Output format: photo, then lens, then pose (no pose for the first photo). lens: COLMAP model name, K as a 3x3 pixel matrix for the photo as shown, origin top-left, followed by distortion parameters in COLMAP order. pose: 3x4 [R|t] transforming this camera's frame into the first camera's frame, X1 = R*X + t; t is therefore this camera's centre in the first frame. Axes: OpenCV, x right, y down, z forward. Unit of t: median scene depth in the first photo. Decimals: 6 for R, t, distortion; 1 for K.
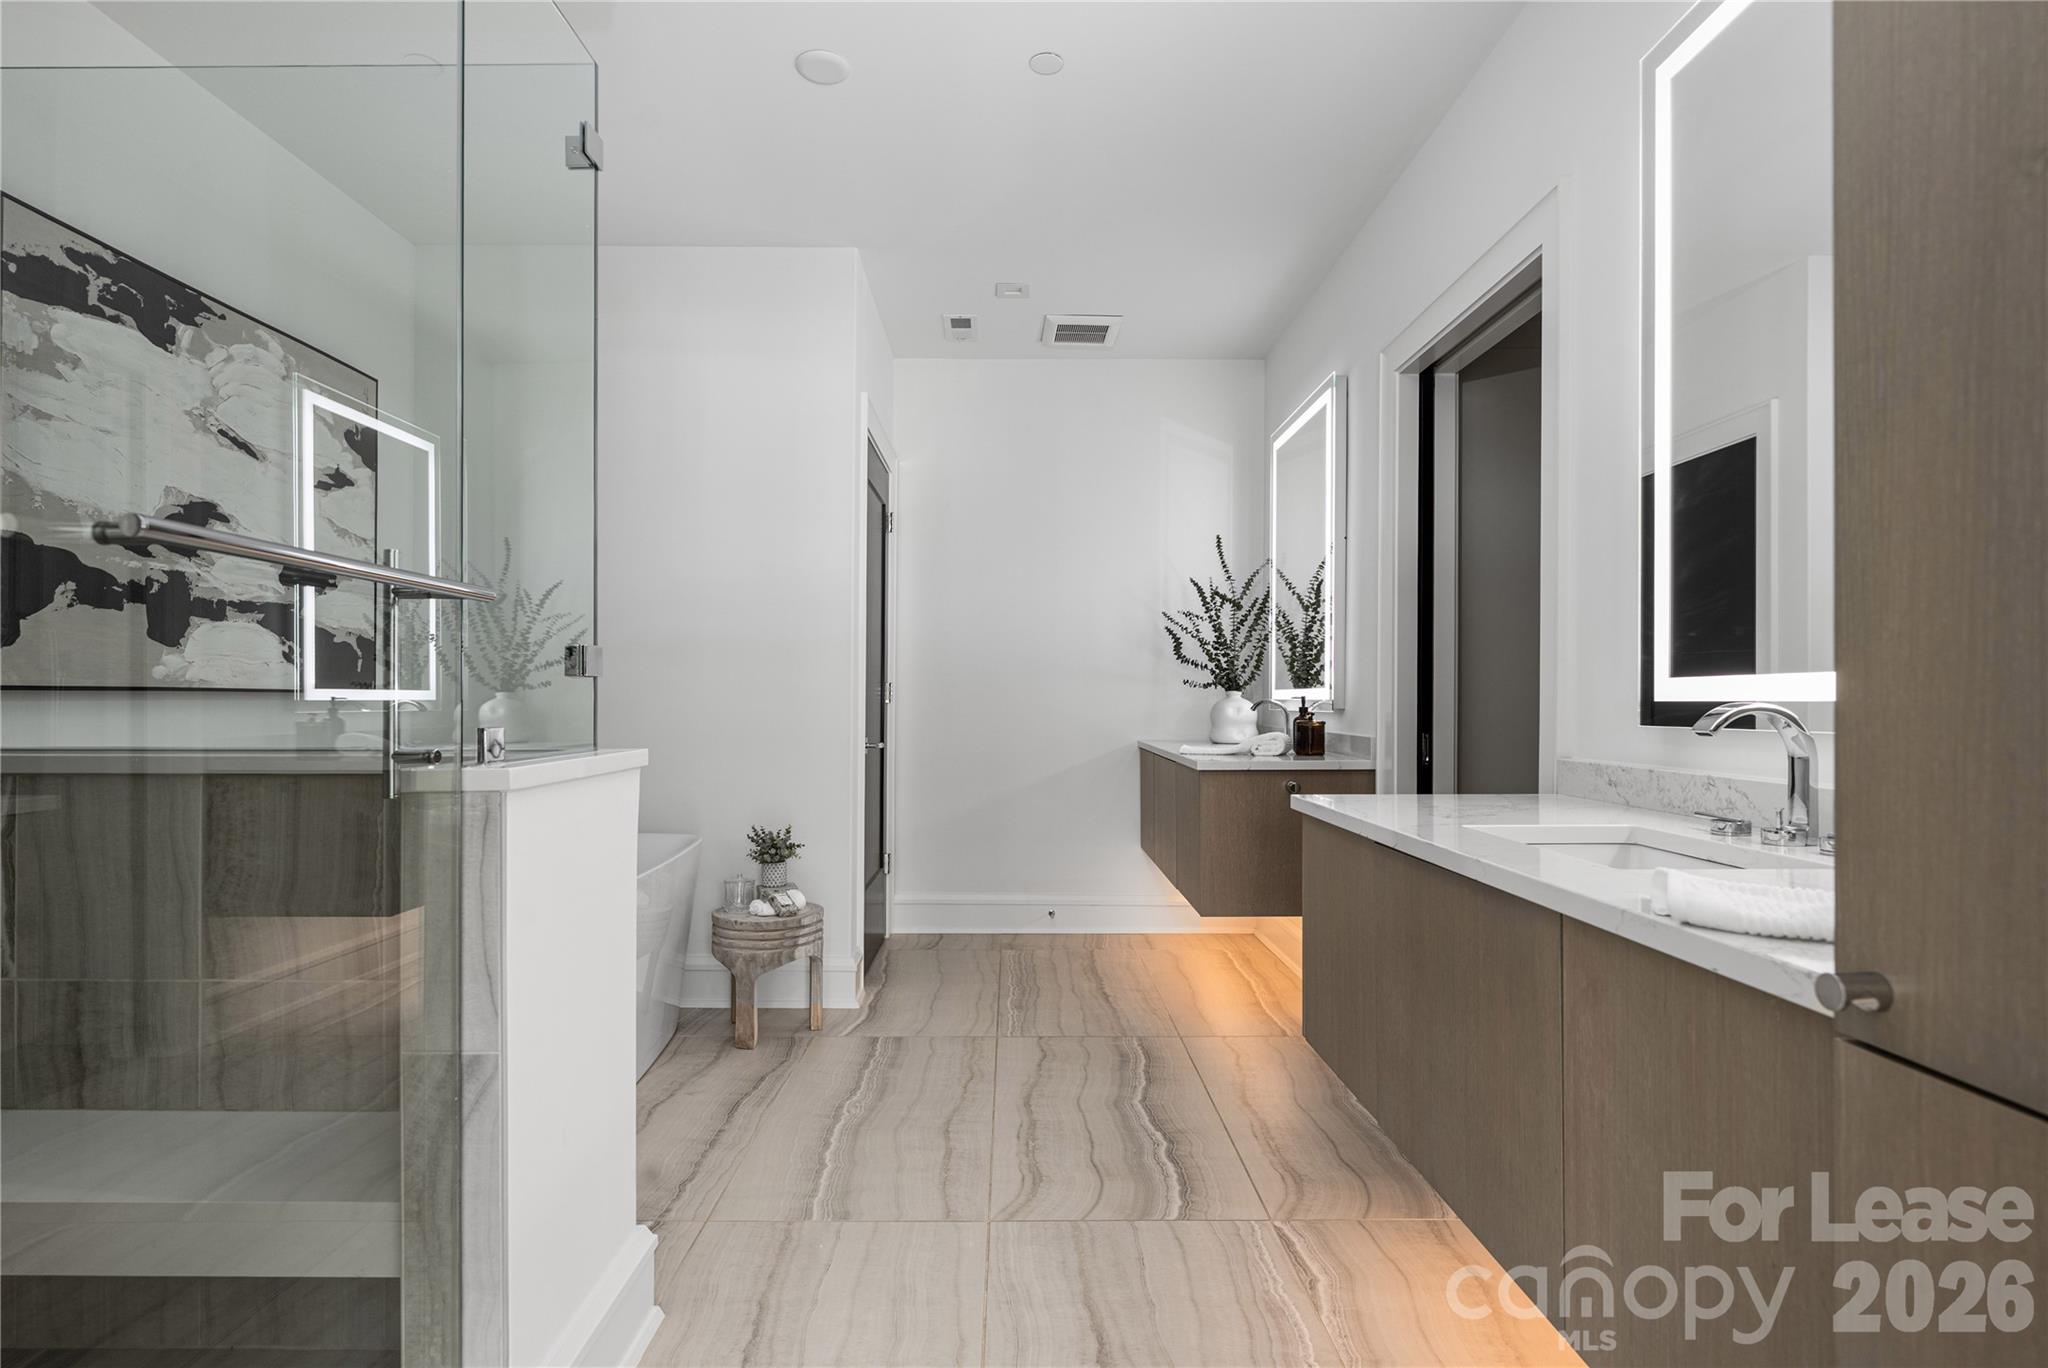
lens RADIAL K [[1064.2, 0, 1023.0], [0, 1064.2, 696.0], [0, 0, 1]] dist [0.000027, -0.000364]
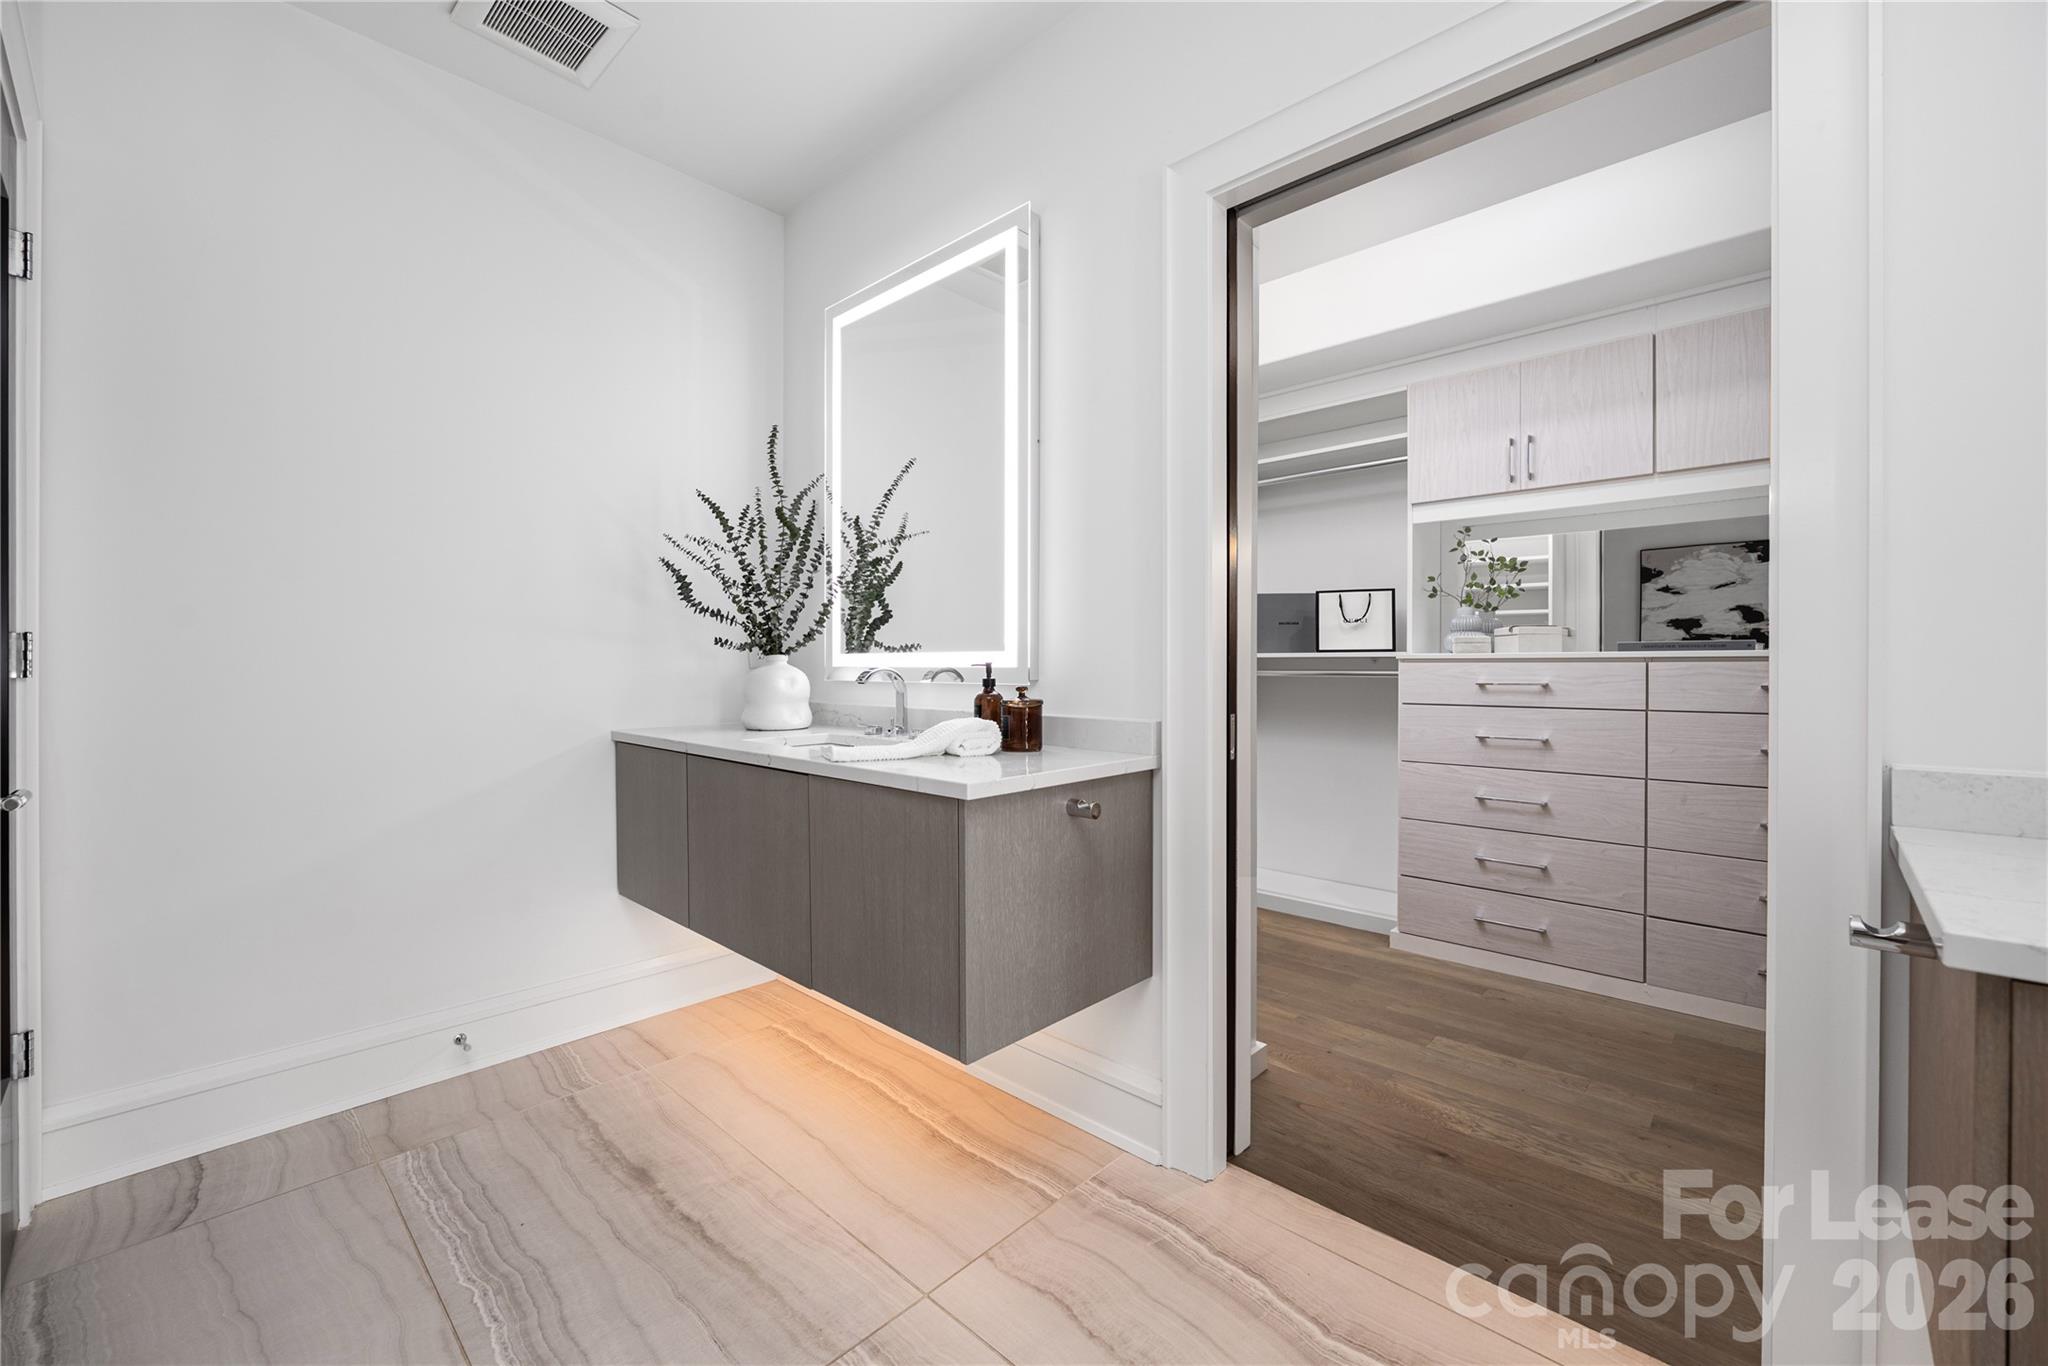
lens RADIAL K [[837.8, 0, 1018.8], [0, 837.8, 671.2], [0, 0, 1]] dist [-0.000519, -0.000142]
pose [[0.701935, -0.006658, 0.712210, -0.086880], [-0.002279, 0.999930, 0.011594, -0.000695], [-0.712237, -0.009761, 0.701871, 0.492943]]
